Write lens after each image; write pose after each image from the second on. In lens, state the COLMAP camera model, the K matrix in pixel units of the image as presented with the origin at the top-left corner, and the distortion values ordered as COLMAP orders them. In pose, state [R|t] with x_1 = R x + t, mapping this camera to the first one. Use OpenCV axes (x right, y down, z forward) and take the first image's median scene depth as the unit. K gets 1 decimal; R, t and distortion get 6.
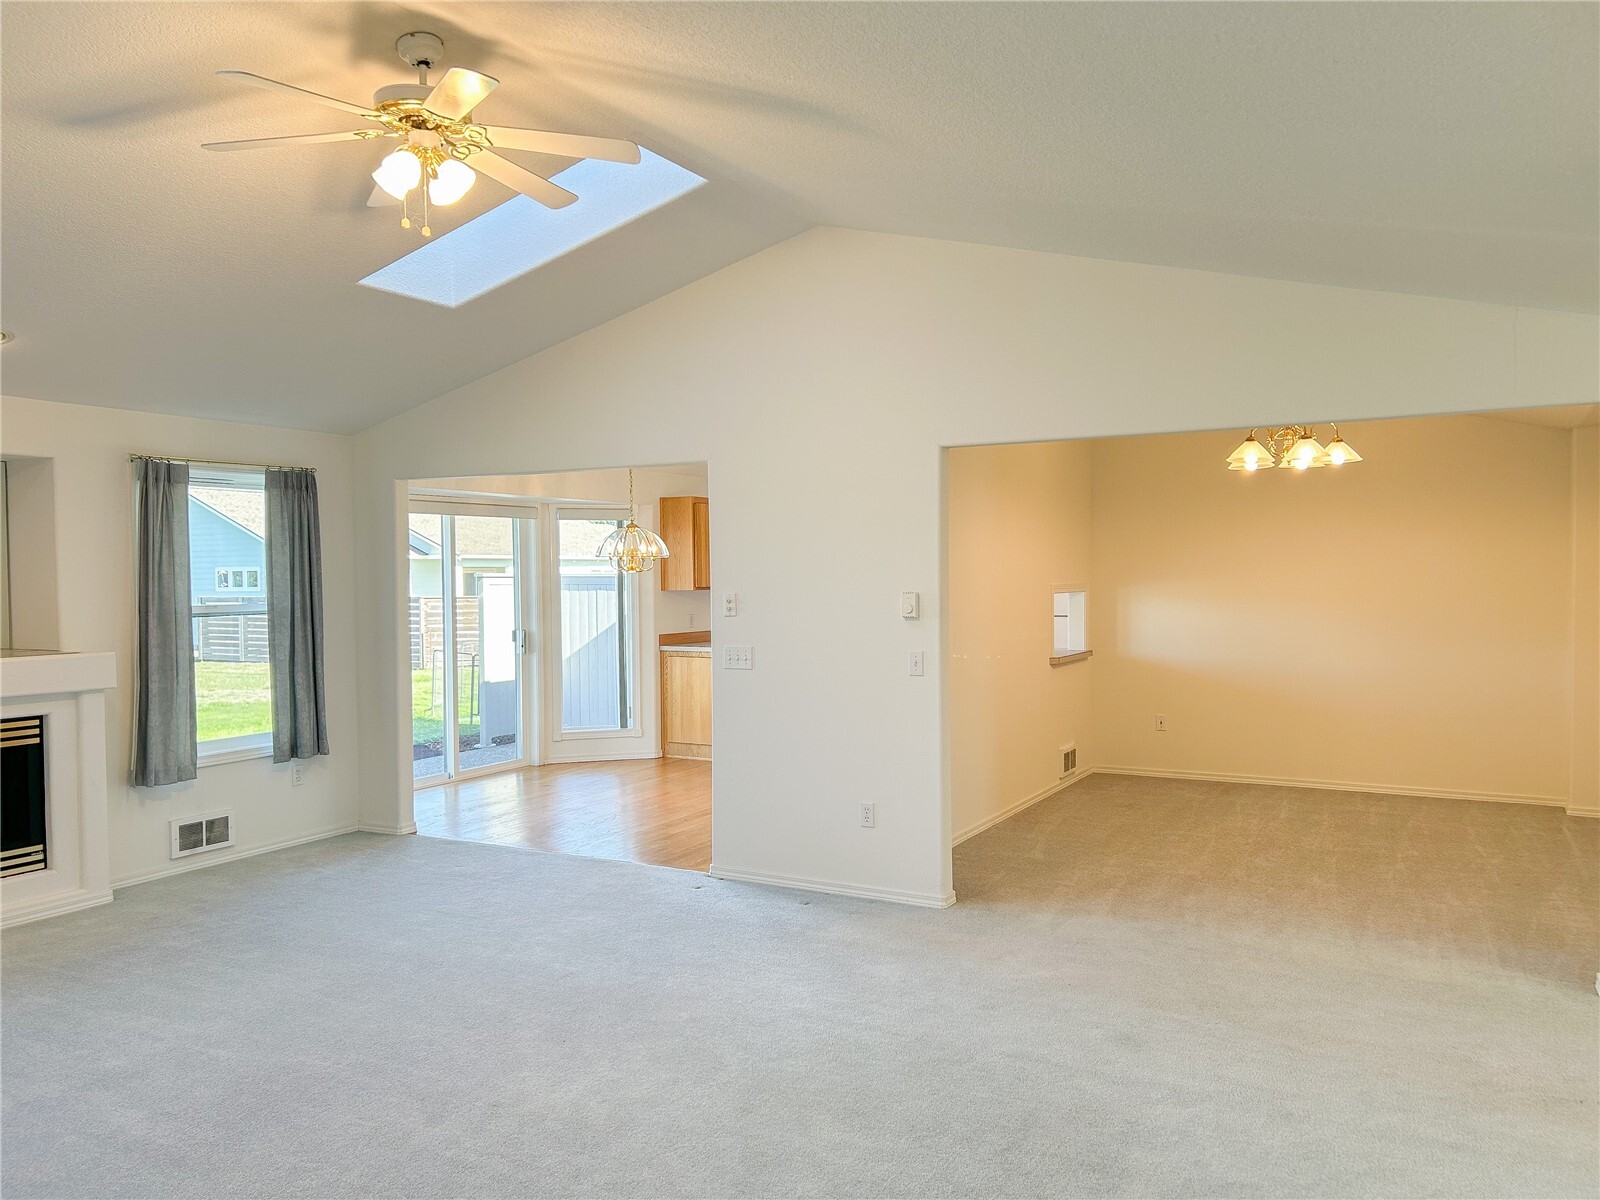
lens RADIAL K [[1201.2, 0, 813.4], [0, 1201.2, 607.1], [0, 0, 1]] dist [0.059517, -0.072549]
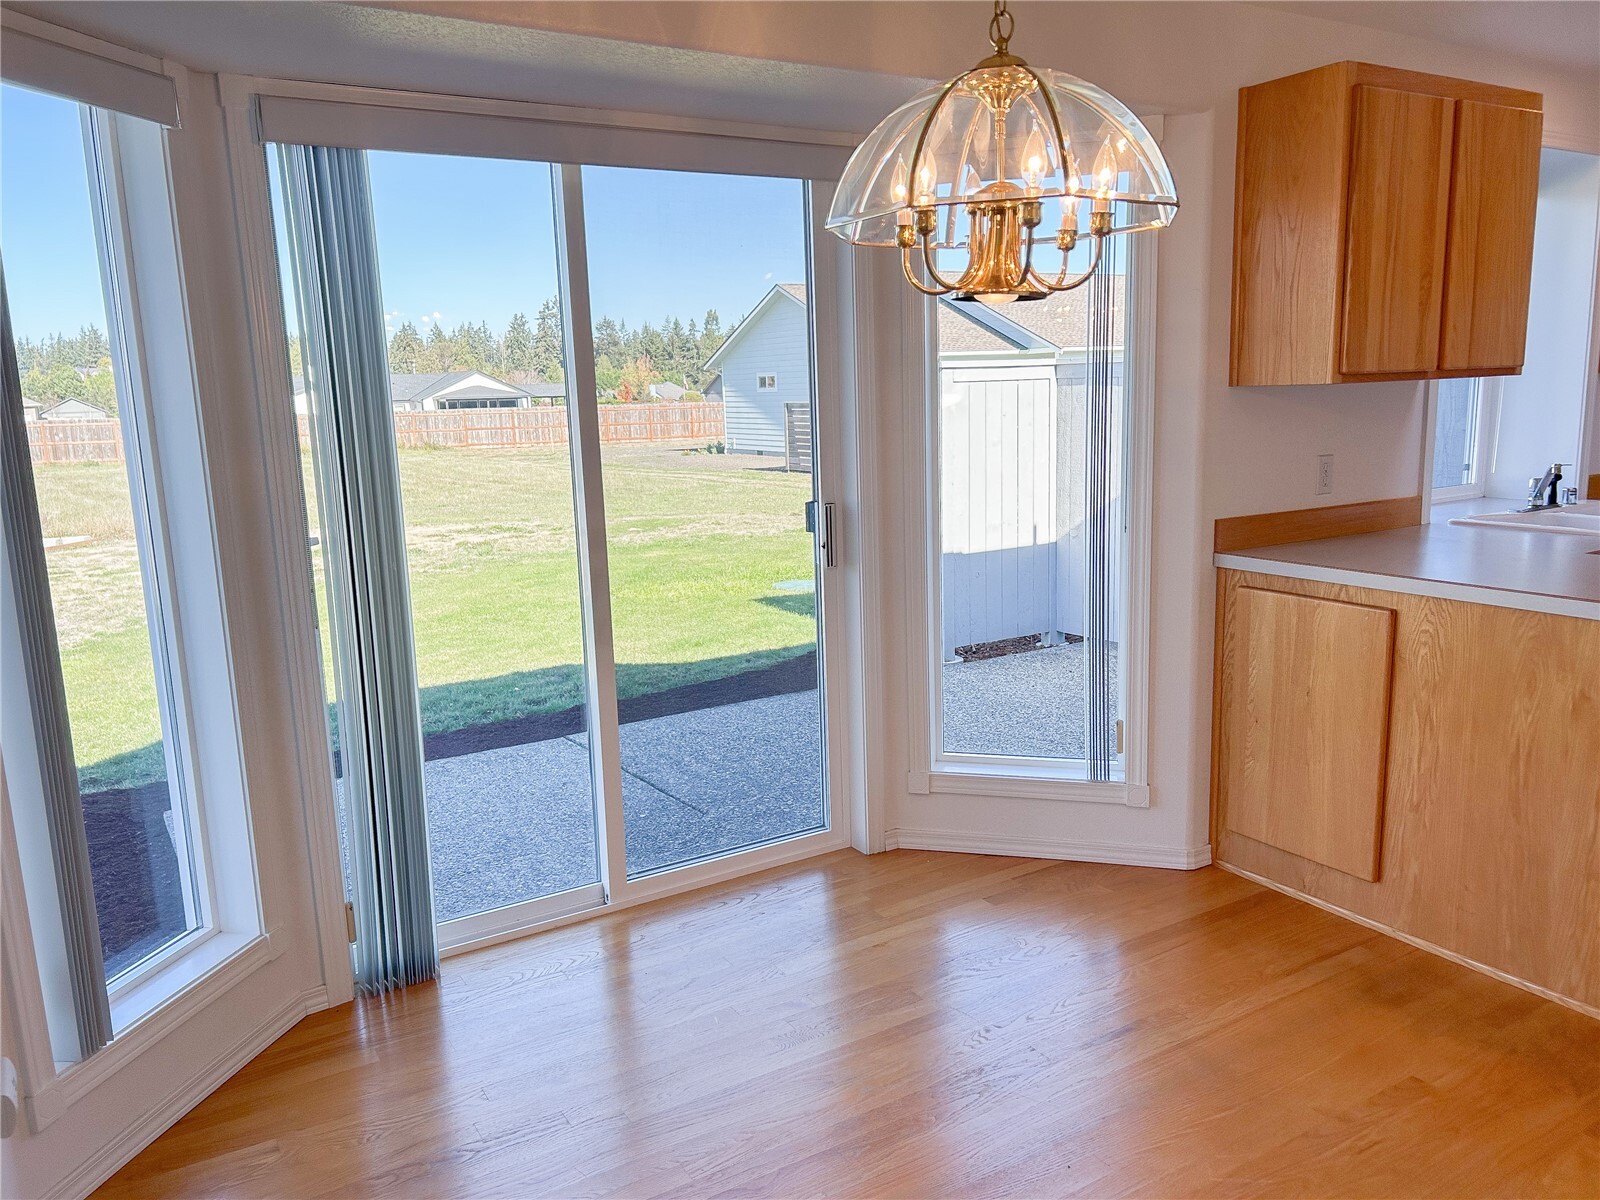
lens RADIAL K [[1201.2, 0, 813.4], [0, 1201.2, 607.1], [0, 0, 1]] dist [0.059517, -0.072549]
pose [[0.867307, 0.074466, -0.492172, -0.085775], [0.007253, 0.986751, 0.162077, -0.012978], [0.497721, -0.144140, 0.855276, 0.971681]]
